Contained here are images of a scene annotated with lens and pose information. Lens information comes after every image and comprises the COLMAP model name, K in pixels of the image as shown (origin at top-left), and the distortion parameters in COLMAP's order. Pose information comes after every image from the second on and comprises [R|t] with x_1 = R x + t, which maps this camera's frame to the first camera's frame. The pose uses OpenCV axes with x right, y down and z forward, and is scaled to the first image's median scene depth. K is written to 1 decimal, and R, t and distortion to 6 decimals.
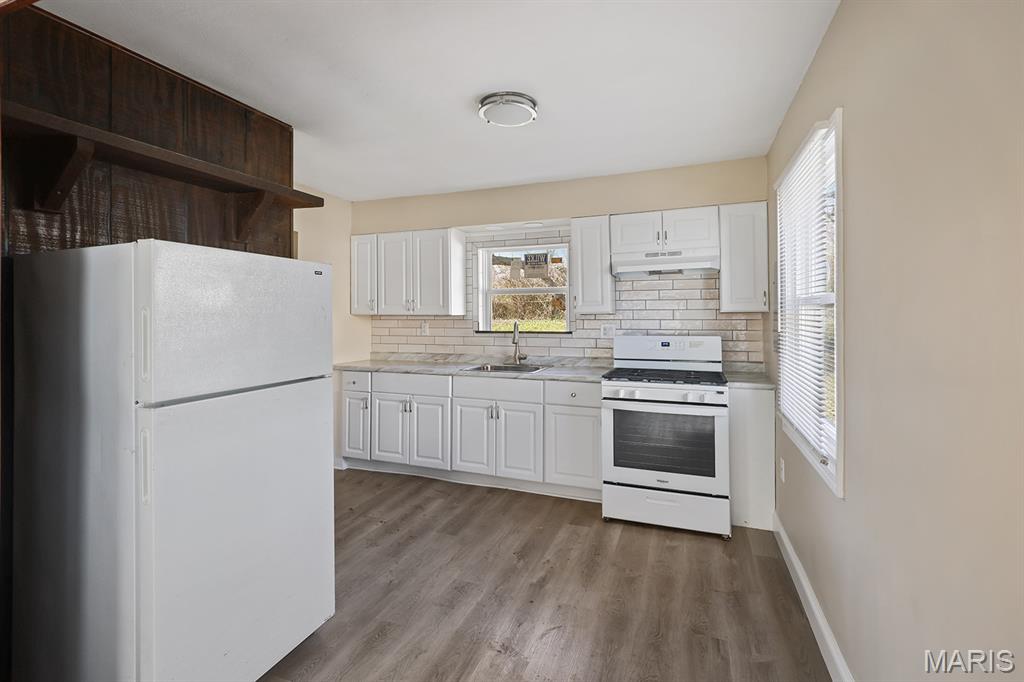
lens RADIAL K [[466.5, 0, 510.0], [0, 466.5, 320.4], [0, 0, 1]] dist [0.000447, -0.000023]
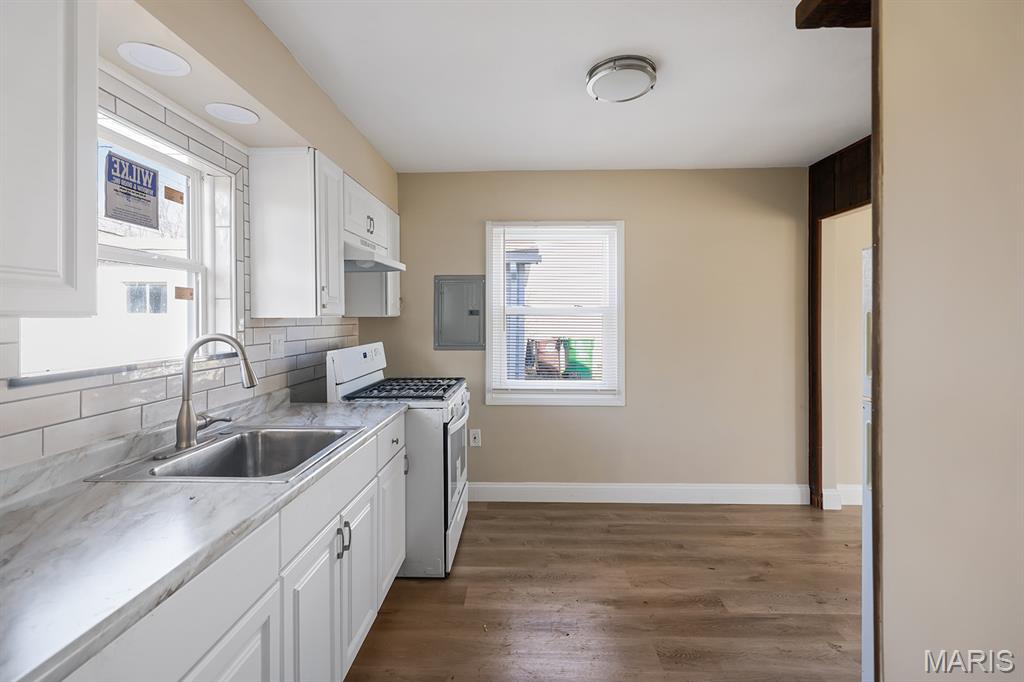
lens RADIAL K [[466.5, 0, 510.0], [0, 466.5, 320.4], [0, 0, 1]] dist [0.000447, -0.000023]
pose [[-0.338450, -0.002380, 0.940981, -0.764297], [0.009619, 0.999936, 0.005989, -0.016550], [-0.940935, 0.011078, -0.338405, 1.530577]]
